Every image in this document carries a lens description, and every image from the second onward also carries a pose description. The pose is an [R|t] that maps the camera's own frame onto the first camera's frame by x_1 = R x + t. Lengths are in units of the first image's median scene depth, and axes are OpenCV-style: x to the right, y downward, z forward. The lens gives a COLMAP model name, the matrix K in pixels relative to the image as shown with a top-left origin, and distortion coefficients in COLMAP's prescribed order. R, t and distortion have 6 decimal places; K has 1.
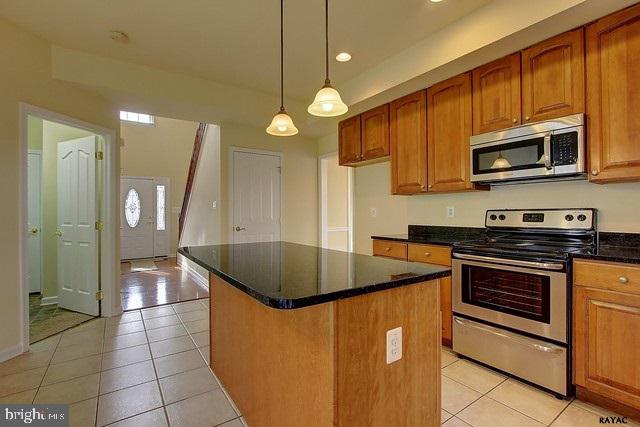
lens RADIAL K [[298.9, 0, 320.0], [0, 298.9, 213.5], [0, 0, 1]] dist [-0.001642, -0.000454]
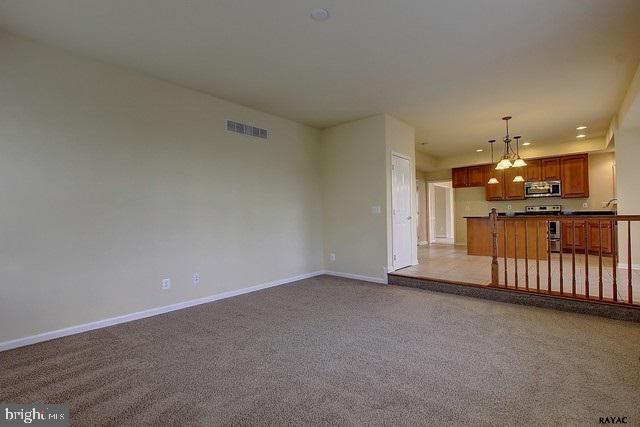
lens RADIAL K [[298.9, 0, 320.0], [0, 298.9, 213.5], [0, 0, 1]] dist [-0.001642, -0.000454]
pose [[0.965567, -0.000643, 0.260155, -2.399280], [0.006049, 0.999782, -0.019981, 0.117731], [-0.260085, 0.020867, 0.965360, -1.465279]]
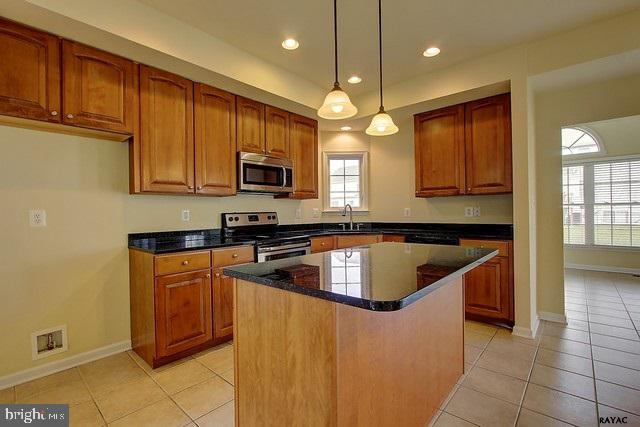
lens RADIAL K [[296.1, 0, 310.7], [0, 296.1, 211.6], [0, 0, 1]] dist [-0.001468, -0.000568]
pose [[-0.225134, 0.008591, 0.974290, -0.710476], [0.022286, 0.999745, -0.003666, -0.007209], [-0.974073, 0.020888, -0.225268, 1.009460]]
